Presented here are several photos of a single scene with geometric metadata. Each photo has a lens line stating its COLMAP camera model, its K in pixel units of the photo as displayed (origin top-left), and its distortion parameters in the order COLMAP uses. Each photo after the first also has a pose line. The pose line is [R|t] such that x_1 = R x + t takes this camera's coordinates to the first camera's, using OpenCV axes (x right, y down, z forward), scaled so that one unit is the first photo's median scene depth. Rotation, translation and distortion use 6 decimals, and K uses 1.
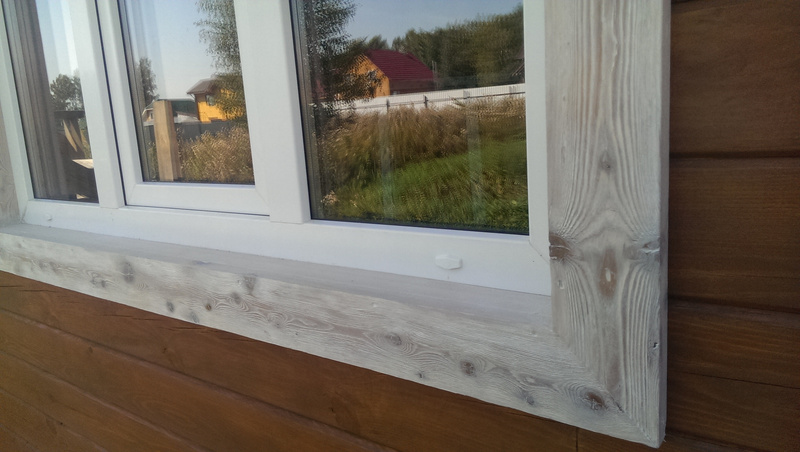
lens RADIAL K [[618.2, 0, 396.0], [0, 618.2, 222.4], [0, 0, 1]] dist [0.062308, -0.029885]
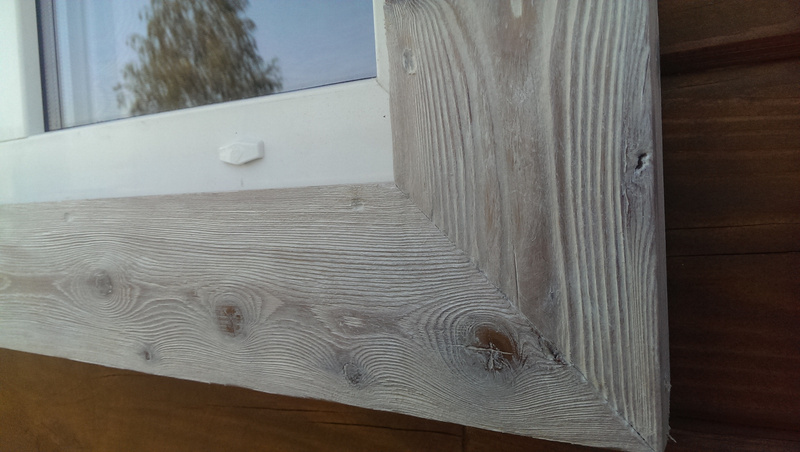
lens RADIAL K [[618.2, 0, 407.4], [0, 618.2, 226.1], [0, 0, 1]] dist [0.062308, -0.029885]
pose [[0.993929, 0.009314, 0.109625, 0.221999], [0.006281, 0.989981, -0.141057, 0.267482], [-0.109841, 0.140890, 0.983913, 0.615933]]
